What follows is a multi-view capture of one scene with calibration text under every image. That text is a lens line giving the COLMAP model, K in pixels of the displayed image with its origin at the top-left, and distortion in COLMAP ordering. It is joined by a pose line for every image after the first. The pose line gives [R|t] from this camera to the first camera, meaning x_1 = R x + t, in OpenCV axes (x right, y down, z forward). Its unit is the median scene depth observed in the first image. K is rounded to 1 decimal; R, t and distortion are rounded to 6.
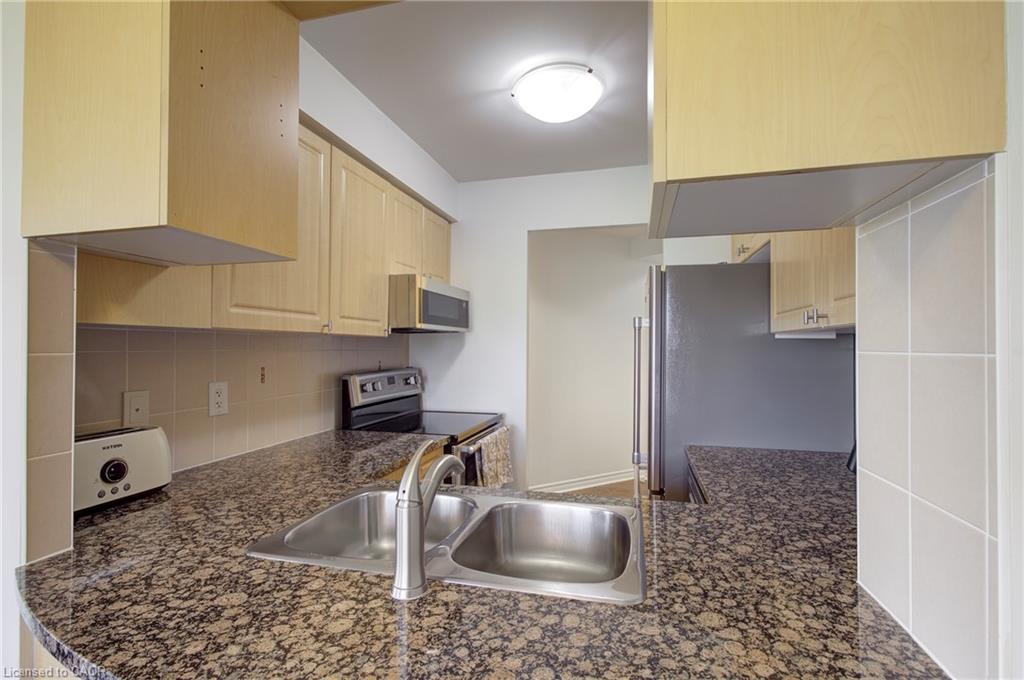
lens RADIAL K [[493.8, 0, 509.4], [0, 493.8, 343.9], [0, 0, 1]] dist [0.005087, 0.002848]
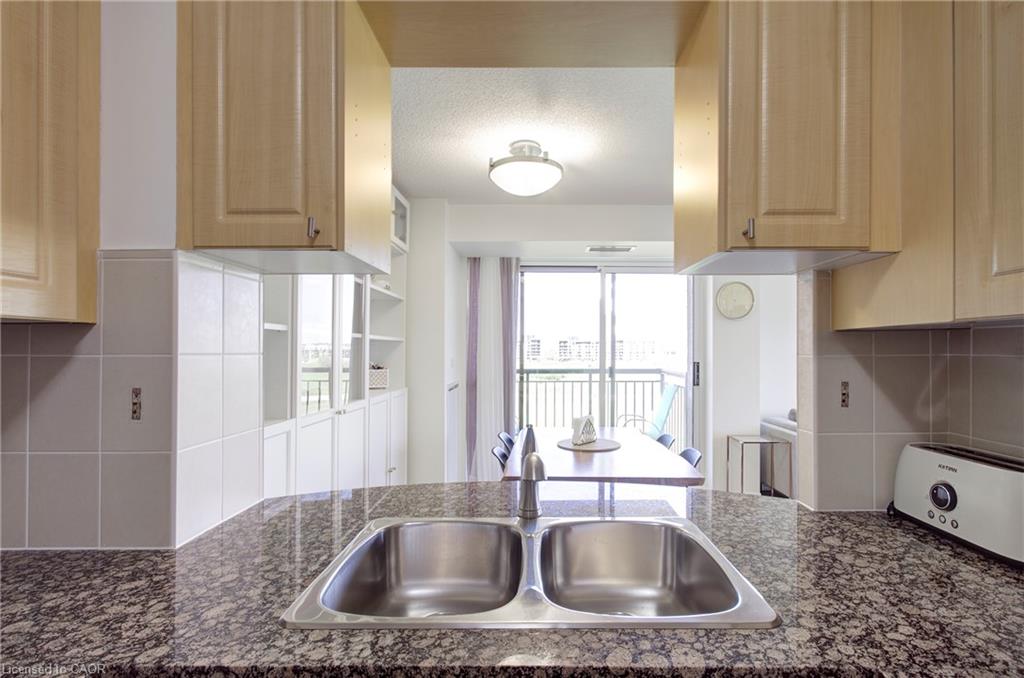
lens RADIAL K [[493.8, 0, 512.2], [0, 493.8, 345.7], [0, 0, 1]] dist [0.005087, 0.002848]
pose [[-0.978835, 0.000491, -0.204649, 0.109007], [0.003668, 0.999879, -0.015143, 0.006449], [0.204617, -0.015573, -0.978718, 1.713827]]
